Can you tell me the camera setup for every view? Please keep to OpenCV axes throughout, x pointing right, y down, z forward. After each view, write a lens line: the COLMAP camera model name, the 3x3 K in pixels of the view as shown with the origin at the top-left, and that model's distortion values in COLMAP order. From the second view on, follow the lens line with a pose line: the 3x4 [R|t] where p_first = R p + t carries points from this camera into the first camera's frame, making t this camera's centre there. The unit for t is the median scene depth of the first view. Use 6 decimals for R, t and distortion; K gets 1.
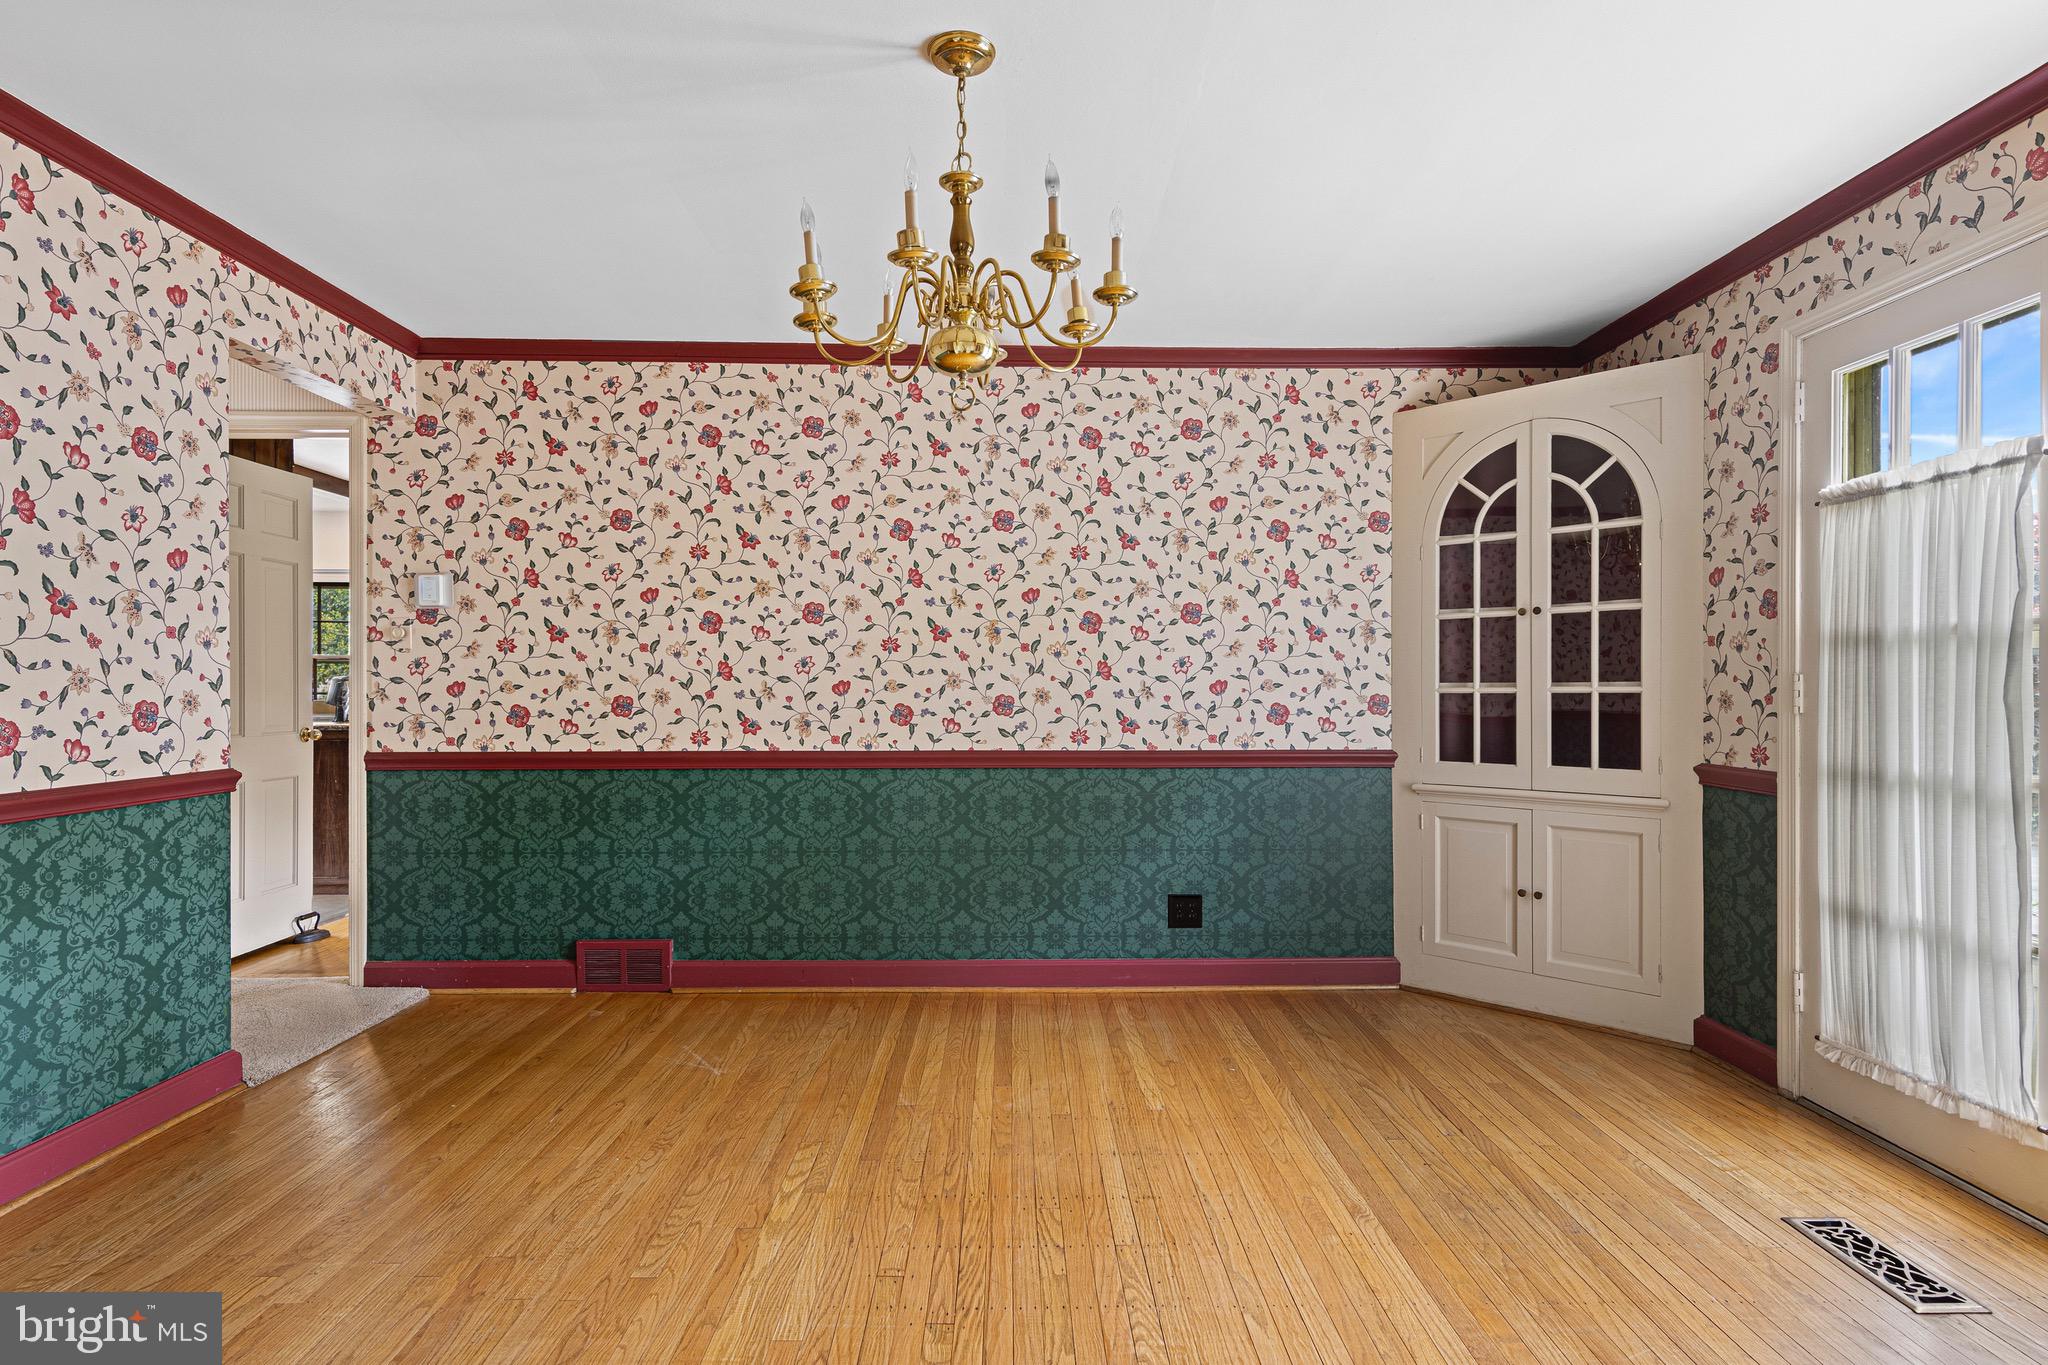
lens RADIAL K [[1049.8, 0, 1020.7], [0, 1049.8, 694.2], [0, 0, 1]] dist [0.017786, -0.006513]
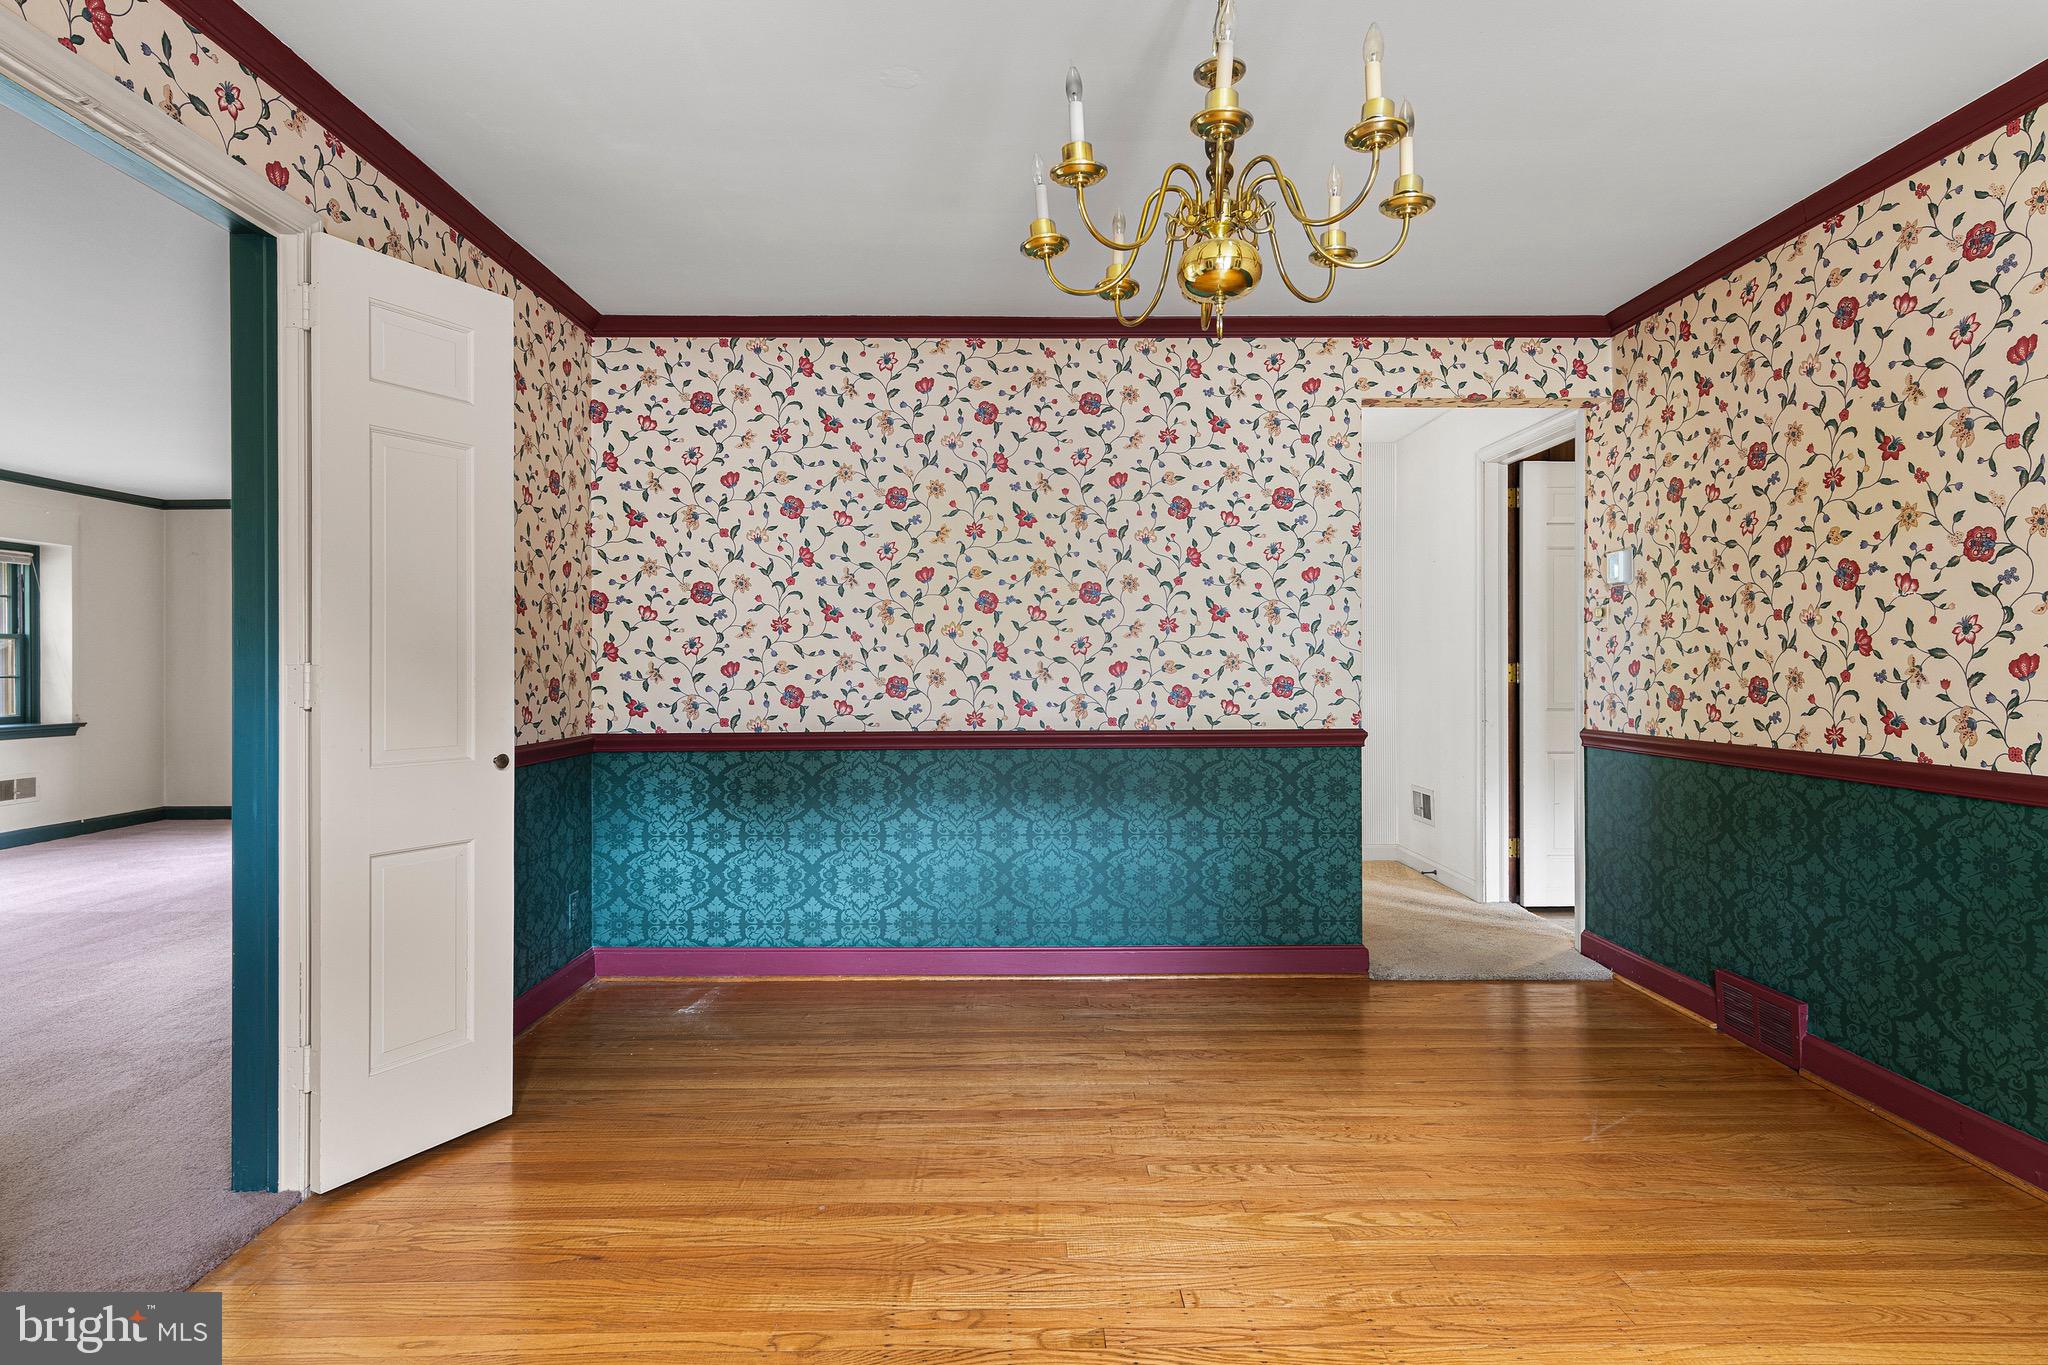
lens RADIAL K [[1049.8, 0, 1020.6], [0, 1049.8, 664.6], [0, 0, 1]] dist [0.017786, -0.006513]
pose [[-0.002035, -0.001414, -0.999997, 0.424981], [-0.004163, 0.999990, -0.001406, -0.004120], [0.999989, 0.004160, -0.002041, 0.447445]]
